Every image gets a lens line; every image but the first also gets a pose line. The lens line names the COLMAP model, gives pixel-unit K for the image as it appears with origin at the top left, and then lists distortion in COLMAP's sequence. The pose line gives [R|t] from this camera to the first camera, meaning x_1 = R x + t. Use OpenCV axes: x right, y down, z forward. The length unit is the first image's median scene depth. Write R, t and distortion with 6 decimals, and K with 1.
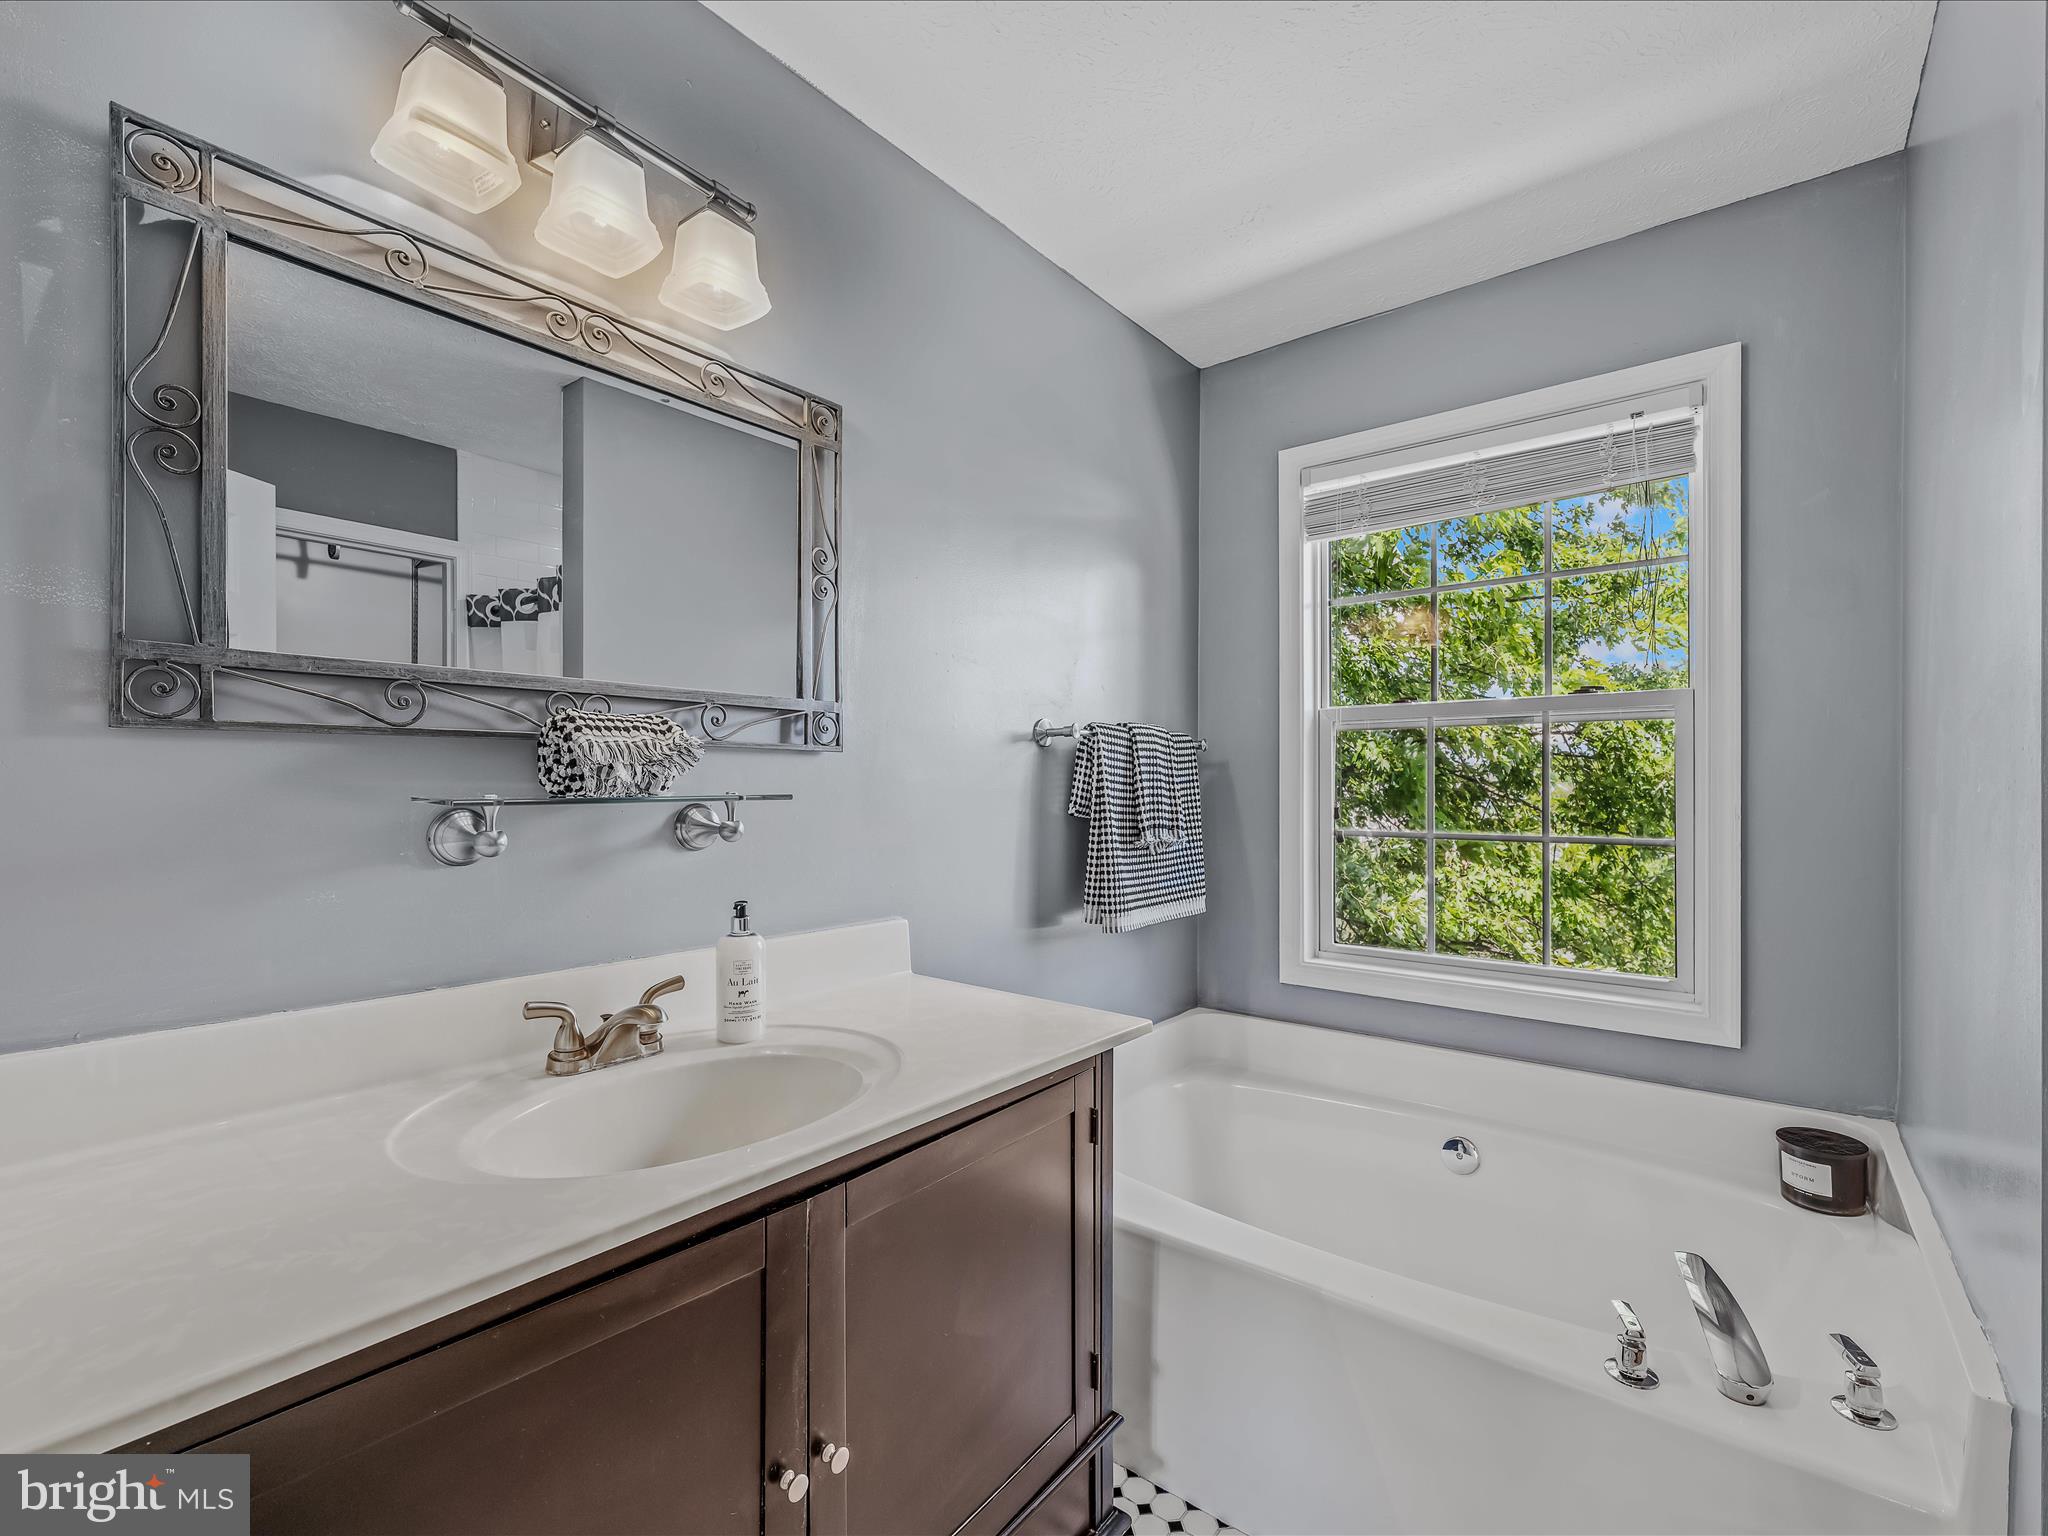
lens RADIAL K [[922.0, 0, 1030.5], [0, 922.0, 776.2], [0, 0, 1]] dist [0.001868, -0.001403]
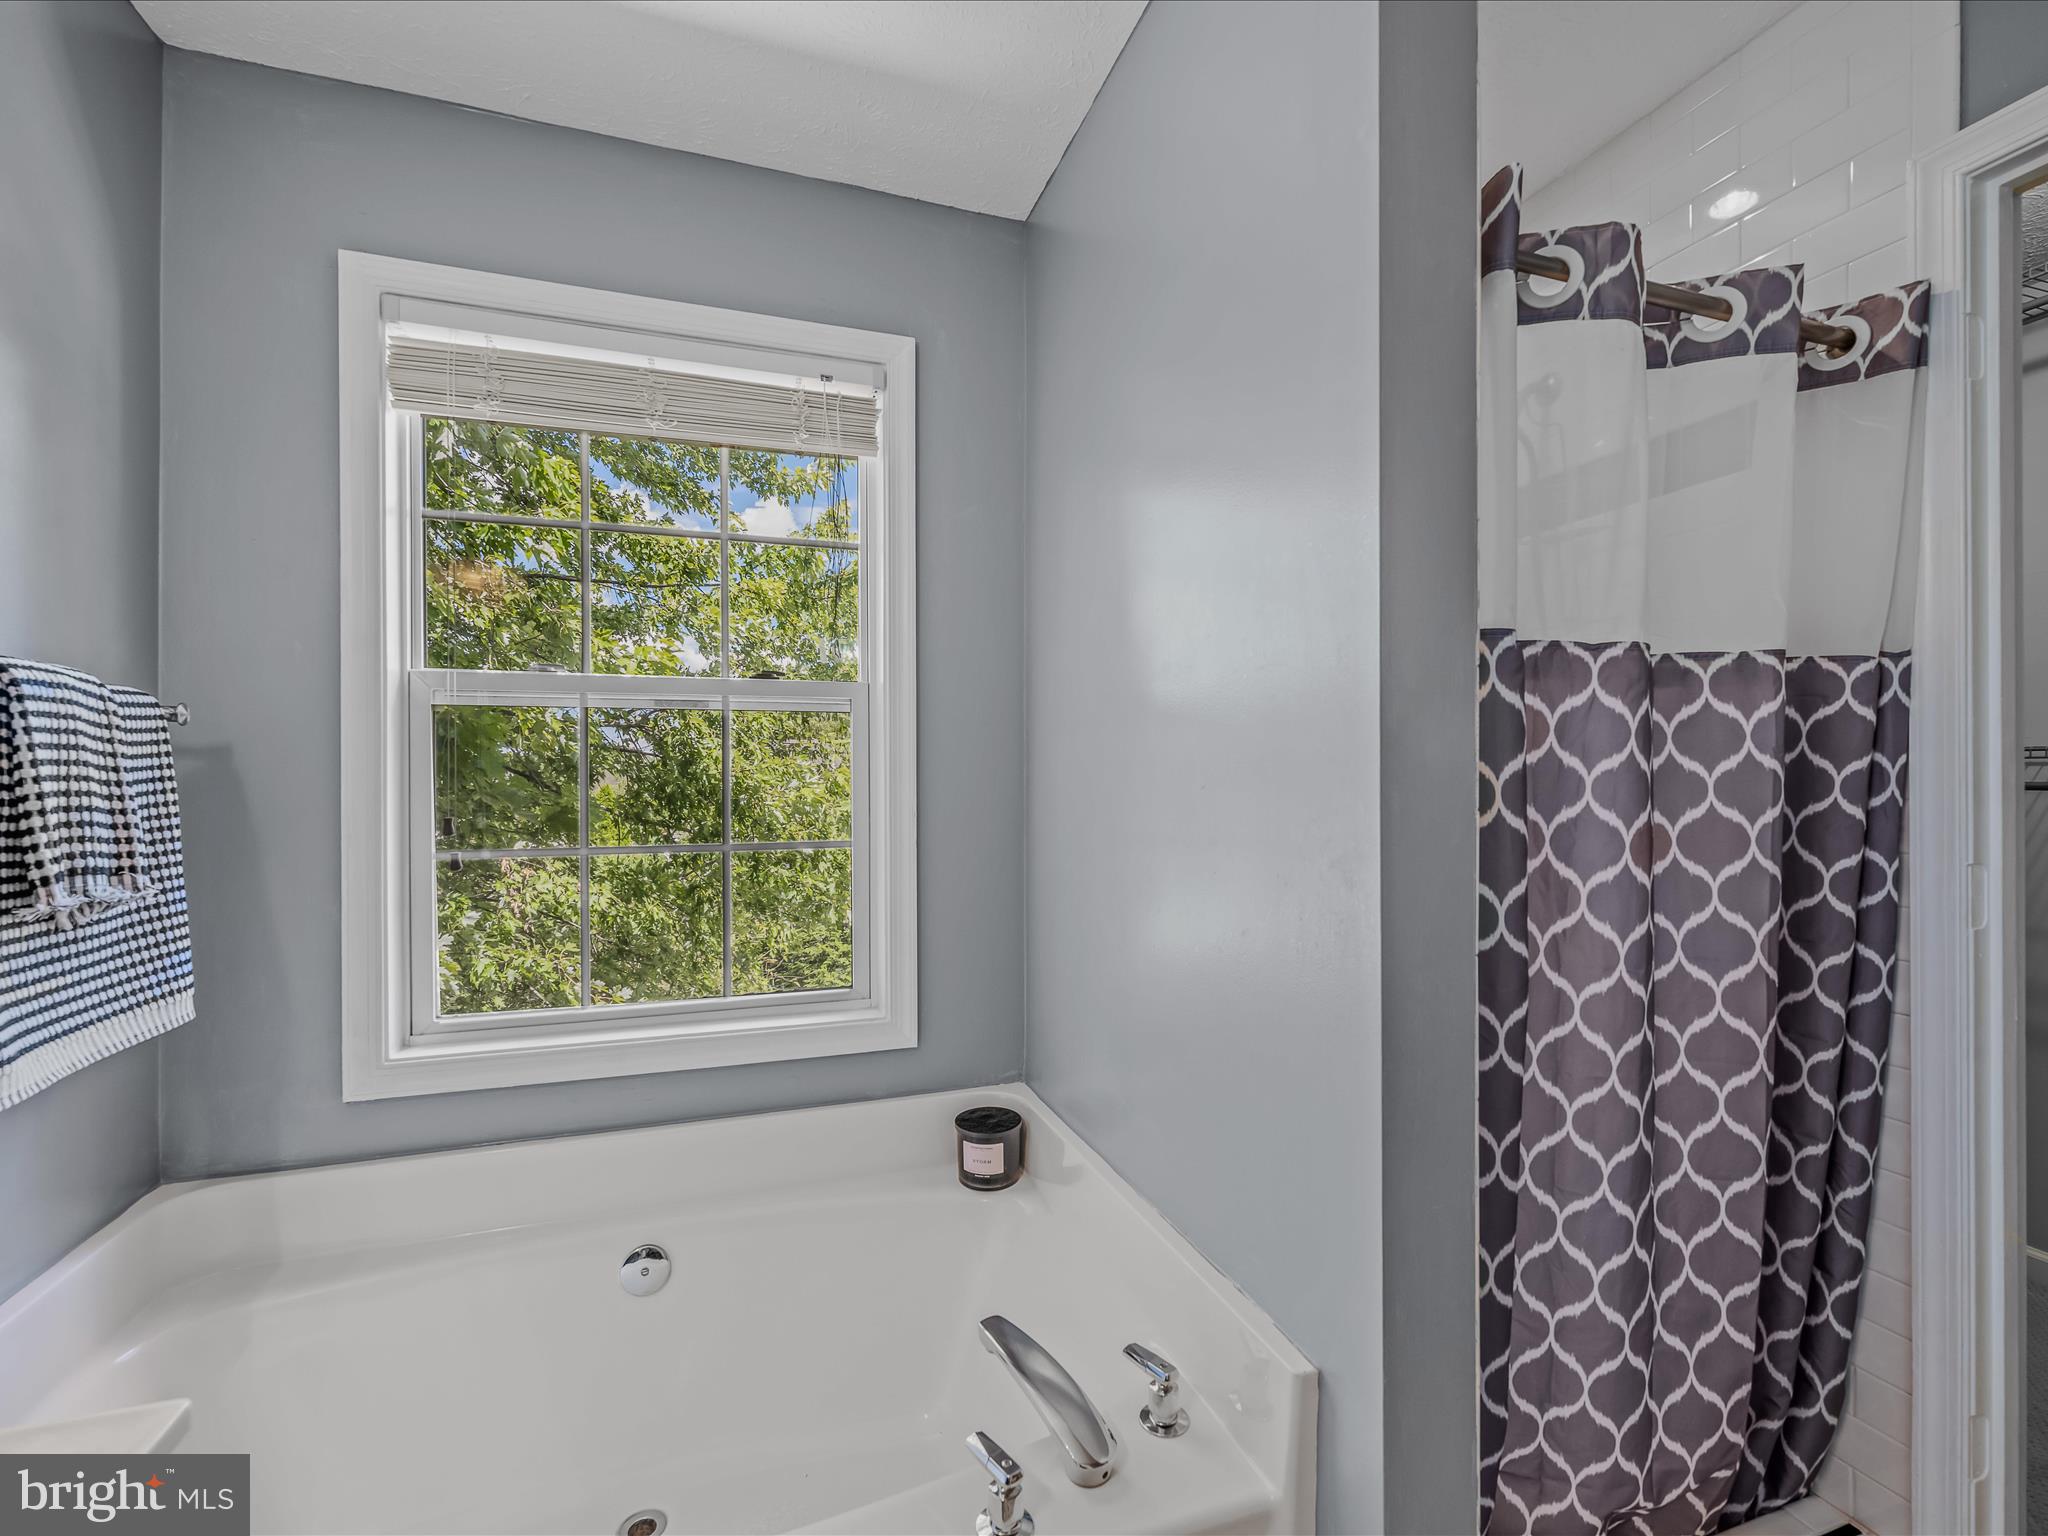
lens RADIAL K [[922.0, 0, 1028.6], [0, 922.0, 778.6], [0, 0, 1]] dist [0.001868, -0.001403]
pose [[0.543012, -0.001981, 0.839722, -0.001306], [-0.003515, 0.999983, 0.004632, 0.000406], [-0.839717, -0.005467, 0.542996, 0.310564]]
